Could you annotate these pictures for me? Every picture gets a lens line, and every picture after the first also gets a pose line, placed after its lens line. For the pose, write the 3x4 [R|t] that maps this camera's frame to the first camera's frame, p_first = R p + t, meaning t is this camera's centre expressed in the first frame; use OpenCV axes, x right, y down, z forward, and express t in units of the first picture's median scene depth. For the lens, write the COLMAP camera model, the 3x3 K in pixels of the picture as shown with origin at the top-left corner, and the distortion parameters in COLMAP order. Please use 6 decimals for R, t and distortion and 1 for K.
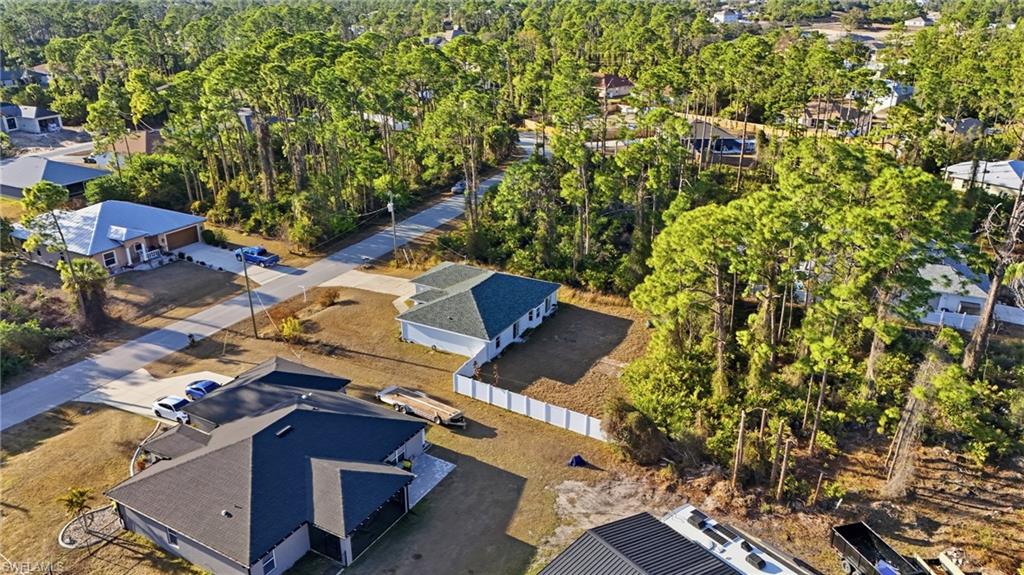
lens RADIAL K [[746.6, 0, 515.0], [0, 746.6, 284.7], [0, 0, 1]] dist [0.082831, -0.082459]
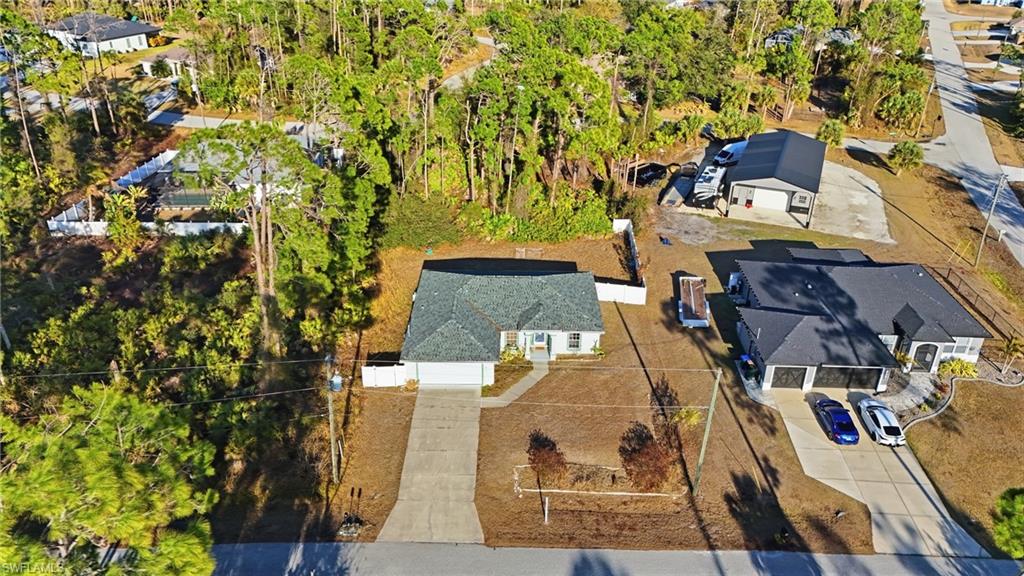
lens RADIAL K [[746.6, 0, 515.0], [0, 746.6, 285.2], [0, 0, 1]] dist [0.082831, -0.082459]
pose [[-0.470305, -0.416143, 0.778227, -0.645017], [0.321235, 0.740618, 0.590164, -0.450228], [-0.821962, 0.527551, -0.214637, 1.090060]]
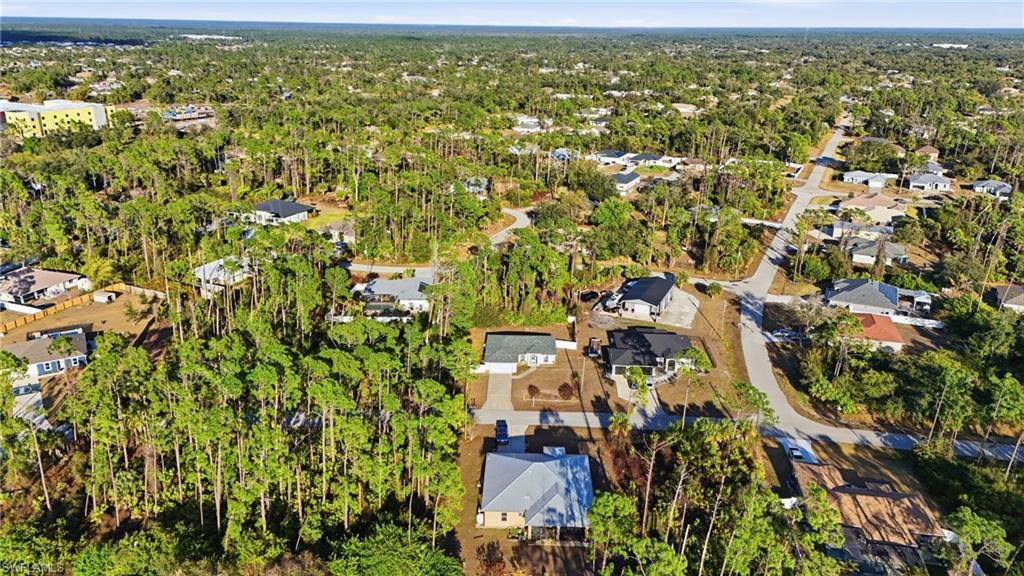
lens RADIAL K [[746.6, 0, 515.0], [0, 746.6, 285.2], [0, 0, 1]] dist [0.082831, -0.082459]
pose [[-0.457961, -0.298967, 0.837192, -1.697169], [0.320840, 0.822693, 0.469296, -1.081443], [-0.829056, 0.483524, -0.280841, 1.447183]]
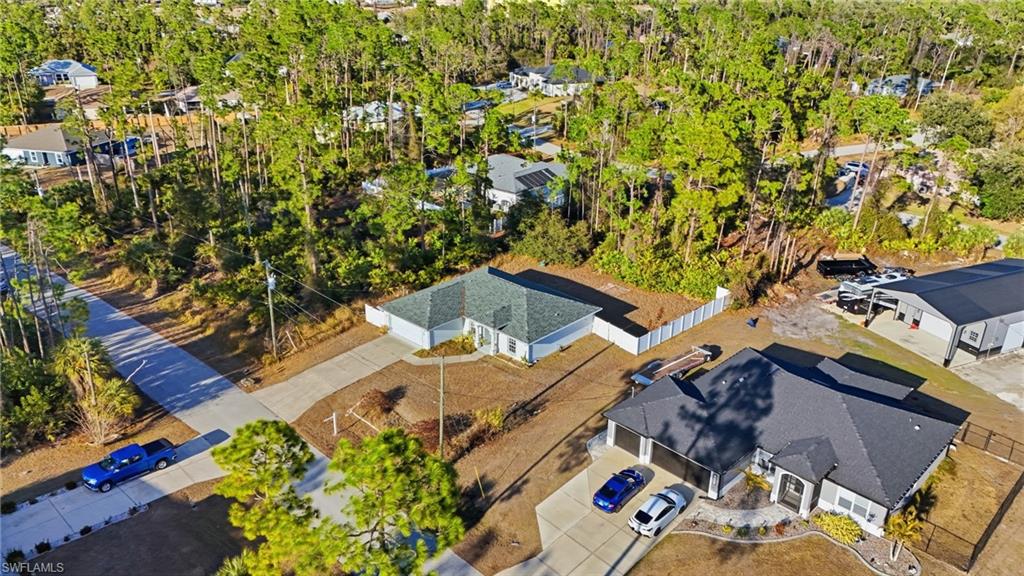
lens RADIAL K [[746.6, 0, 515.0], [0, 746.6, 285.2], [0, 0, 1]] dist [0.082831, -0.082459]
pose [[0.260495, -0.380793, 0.887209, -0.831188], [0.349364, 0.893840, 0.281061, -0.247633], [-0.900048, 0.236744, 0.365876, 0.590067]]
